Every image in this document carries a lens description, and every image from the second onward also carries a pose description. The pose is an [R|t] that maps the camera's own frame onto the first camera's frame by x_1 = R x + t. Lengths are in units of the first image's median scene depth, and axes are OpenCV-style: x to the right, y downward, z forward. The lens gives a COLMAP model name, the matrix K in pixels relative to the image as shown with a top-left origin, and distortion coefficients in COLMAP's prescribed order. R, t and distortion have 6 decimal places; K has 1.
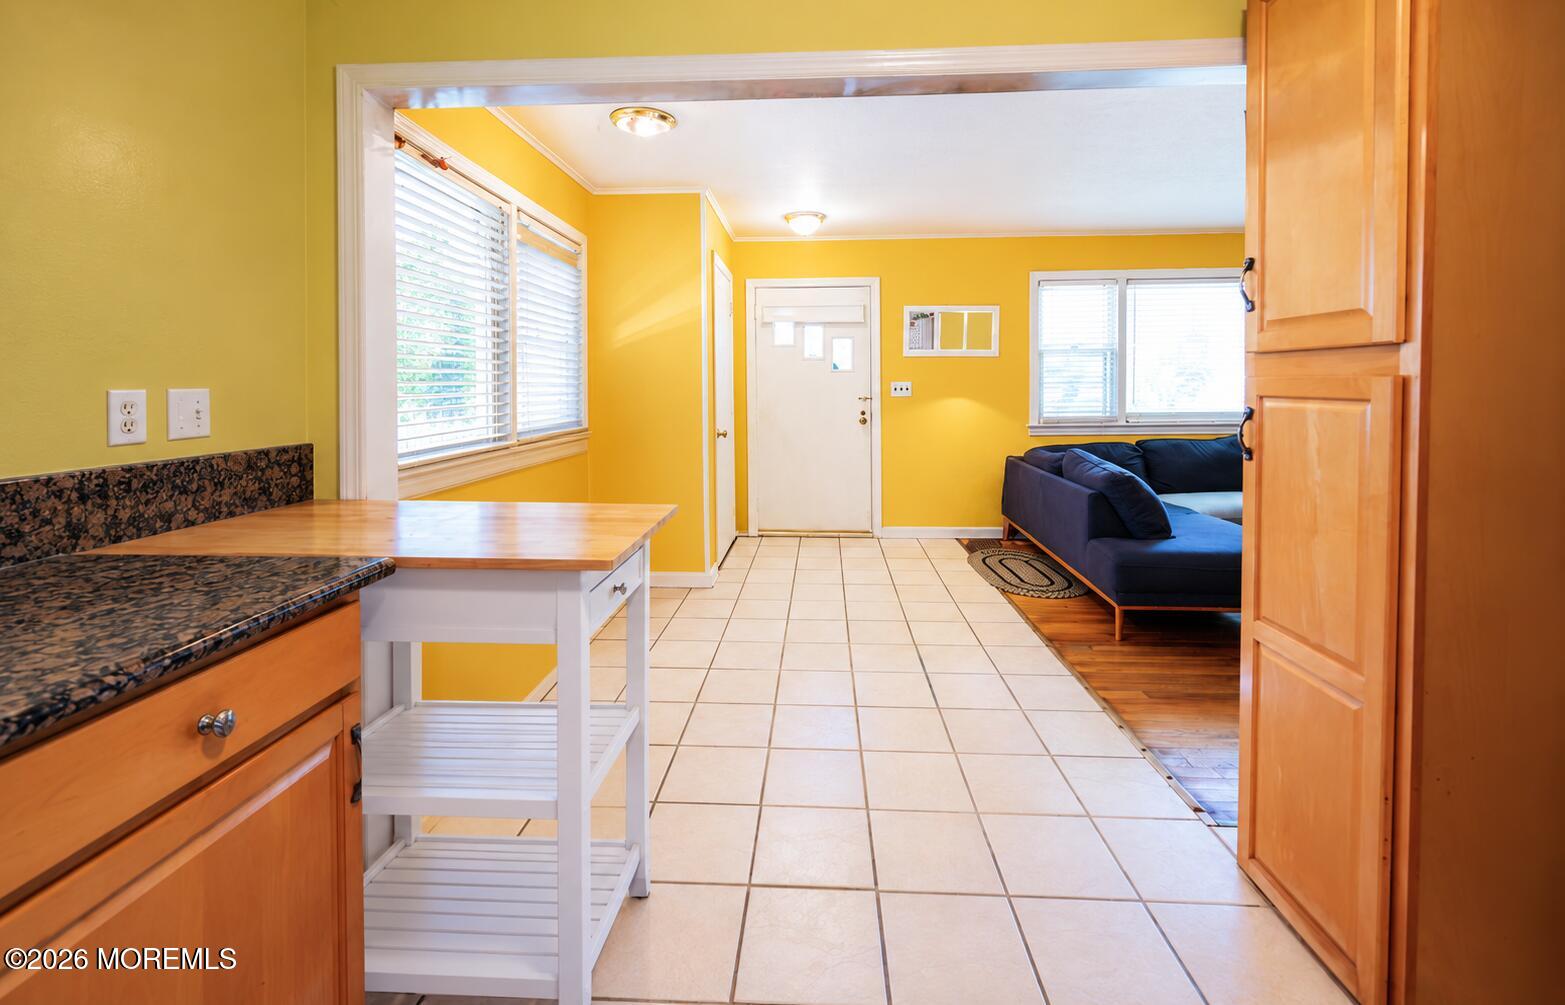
lens RADIAL K [[652.2, 0, 800.4], [0, 652.2, 402.8], [0, 0, 1]] dist [-0.004390, -0.000440]
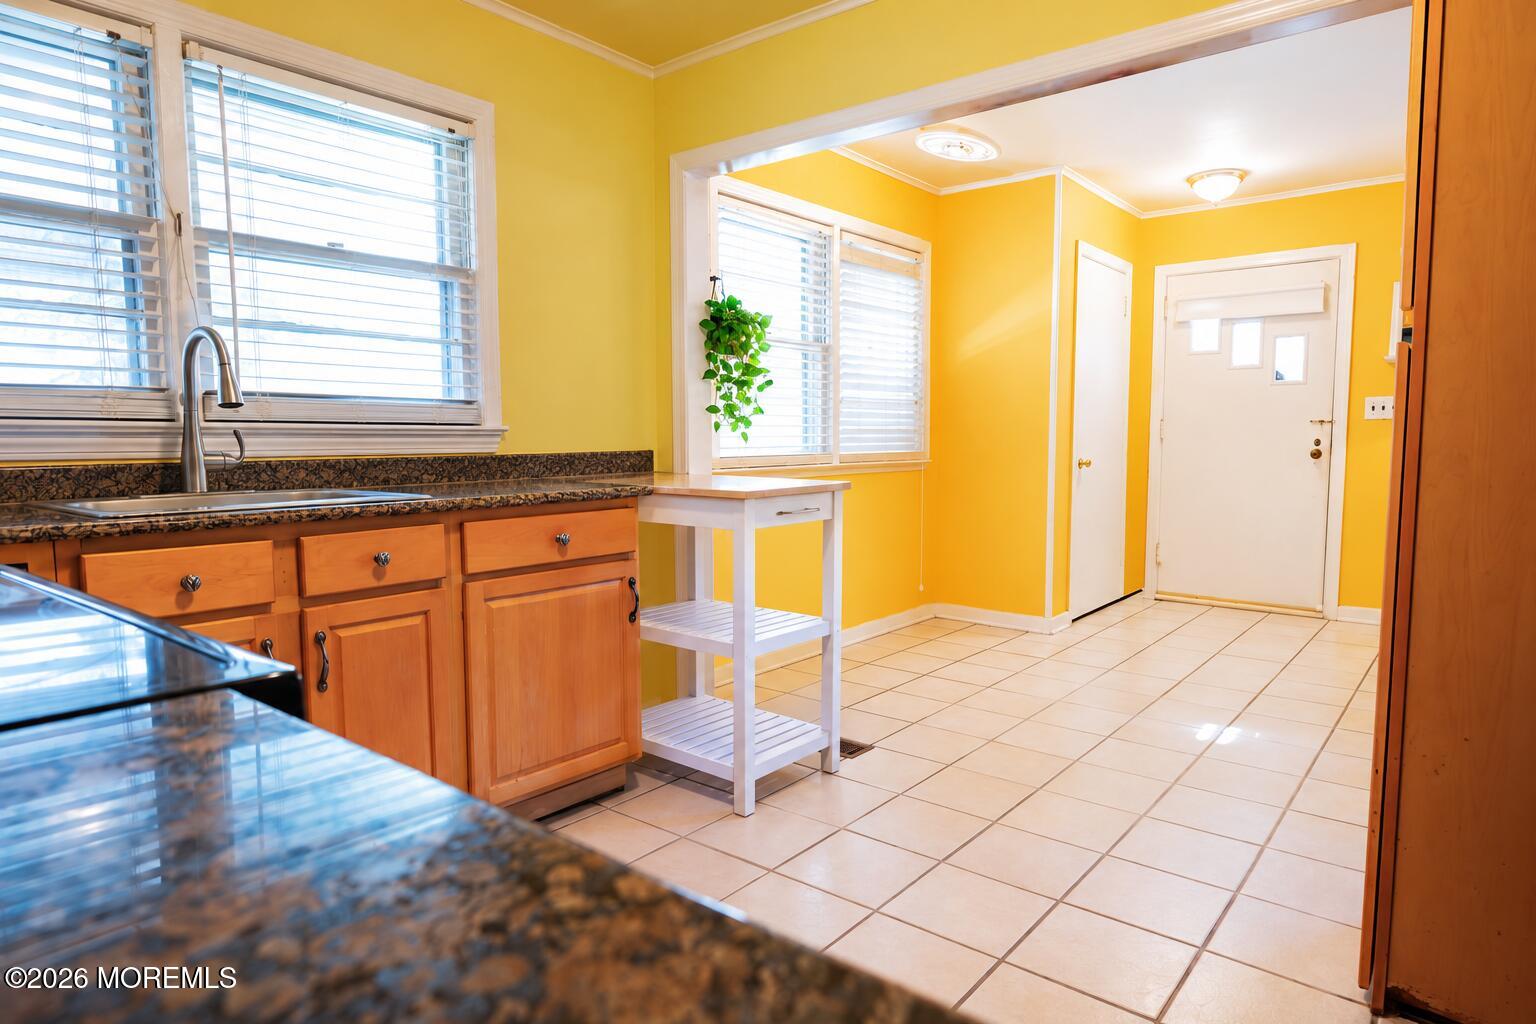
lens RADIAL K [[919.3, 0, 768.4], [0, 919.3, 499.7], [0, 0, 1]] dist [0.029605, -0.000836]
pose [[0.803488, 0.046017, -0.593540, 0.276914], [-0.014428, 0.998220, 0.057860, 0.035424], [0.595146, -0.037926, 0.802722, -0.197347]]
